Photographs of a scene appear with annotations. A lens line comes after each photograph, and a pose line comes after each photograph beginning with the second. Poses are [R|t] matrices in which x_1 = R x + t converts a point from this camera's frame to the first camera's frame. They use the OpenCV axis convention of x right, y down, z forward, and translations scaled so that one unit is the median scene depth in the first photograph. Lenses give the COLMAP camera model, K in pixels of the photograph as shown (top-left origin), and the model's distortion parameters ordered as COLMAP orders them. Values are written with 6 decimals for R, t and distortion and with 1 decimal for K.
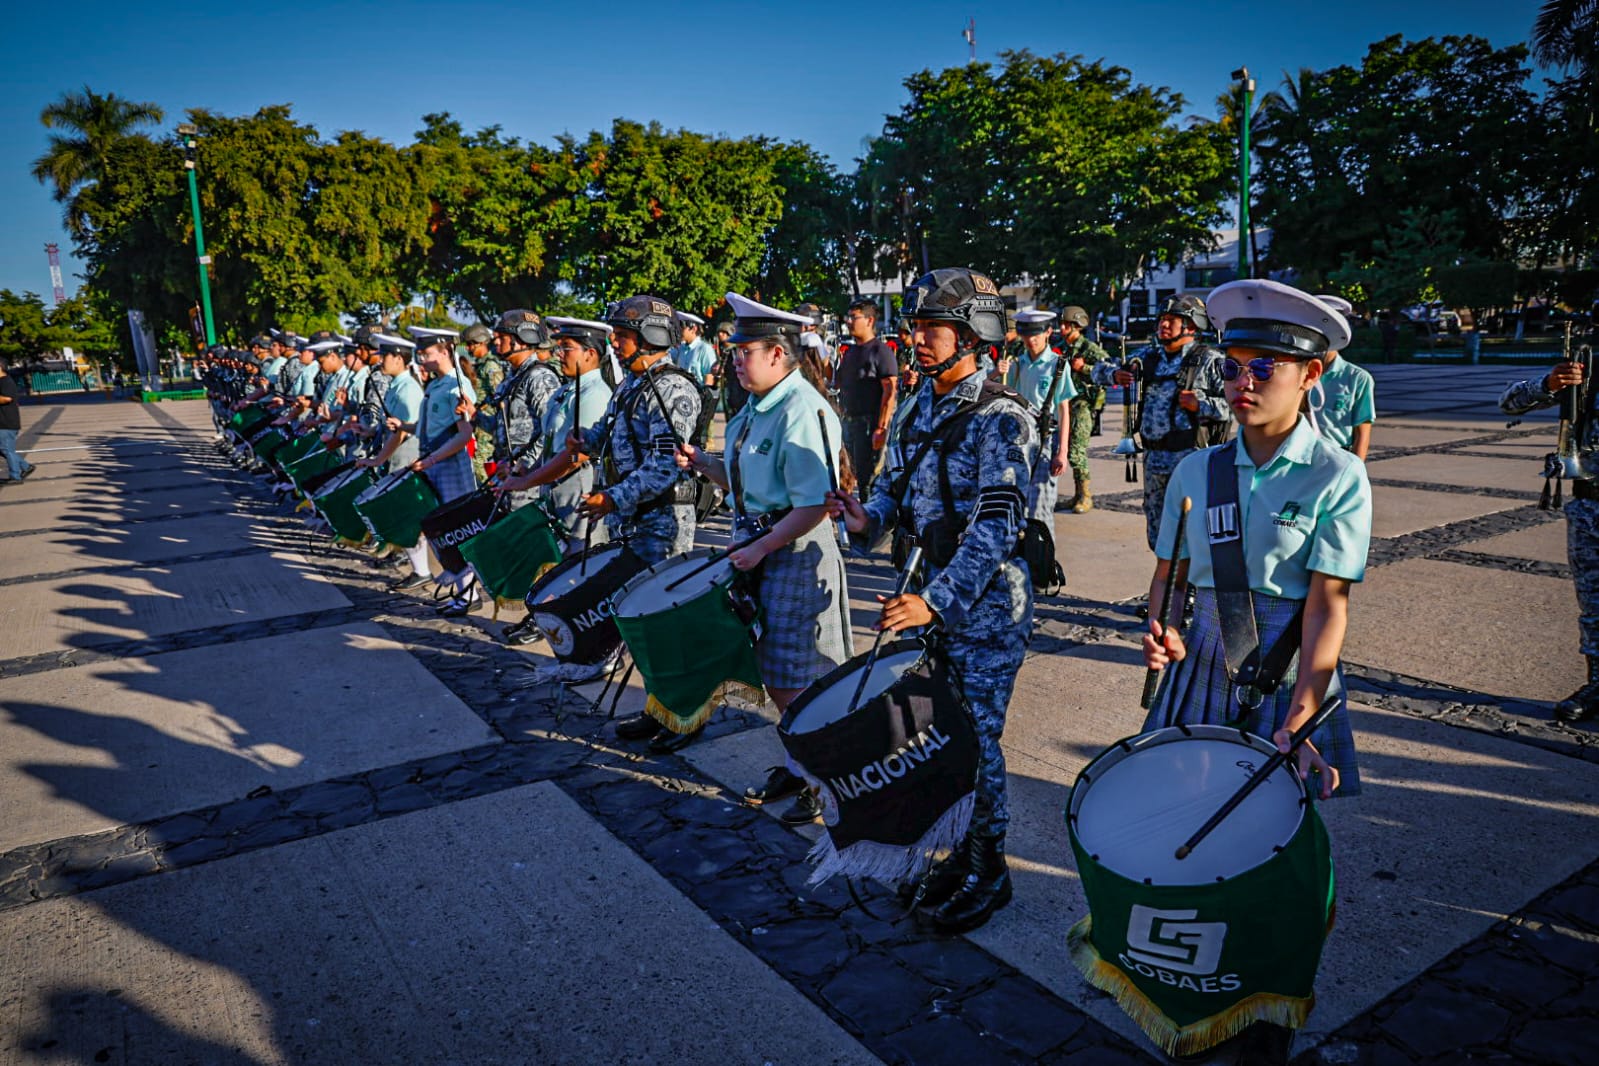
lens RADIAL K [[1157.1, 0, 822.3], [0, 1157.1, 538.8], [0, 0, 1]] dist [-0.104336, 0.090279]
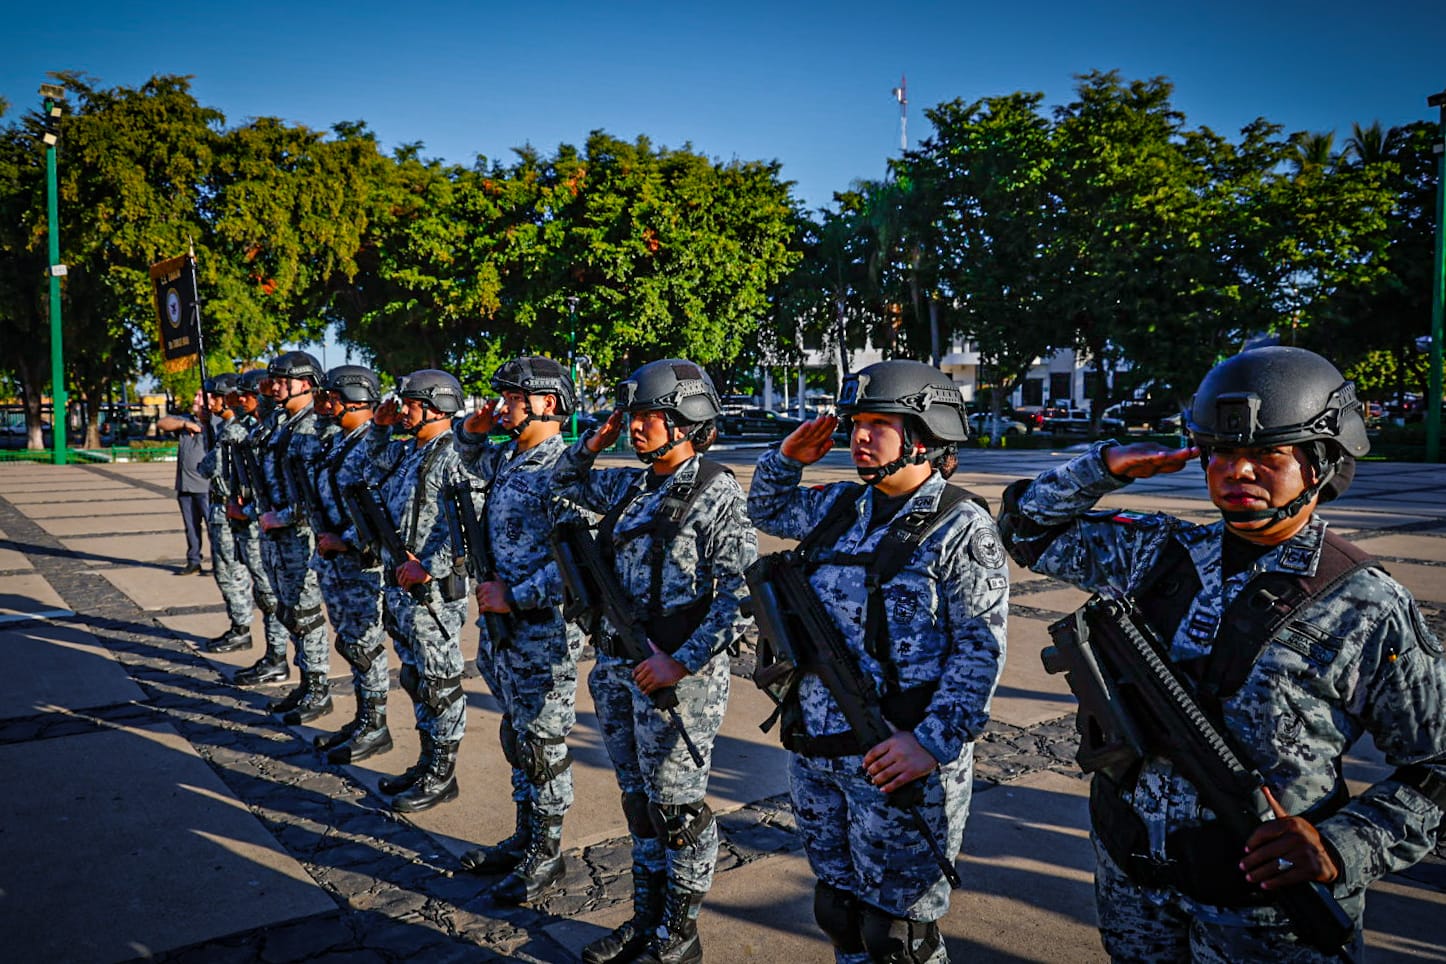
lens RADIAL K [[1154.0, 0, 695.9], [0, 1154.0, 480.1], [0, 0, 1]] dist [-0.107991, 0.092170]
pose [[0.997769, 0.032319, 0.058408, -0.158497], [-0.025381, 0.992942, -0.115857, -0.037153], [-0.061740, 0.114116, 0.991547, 0.246825]]
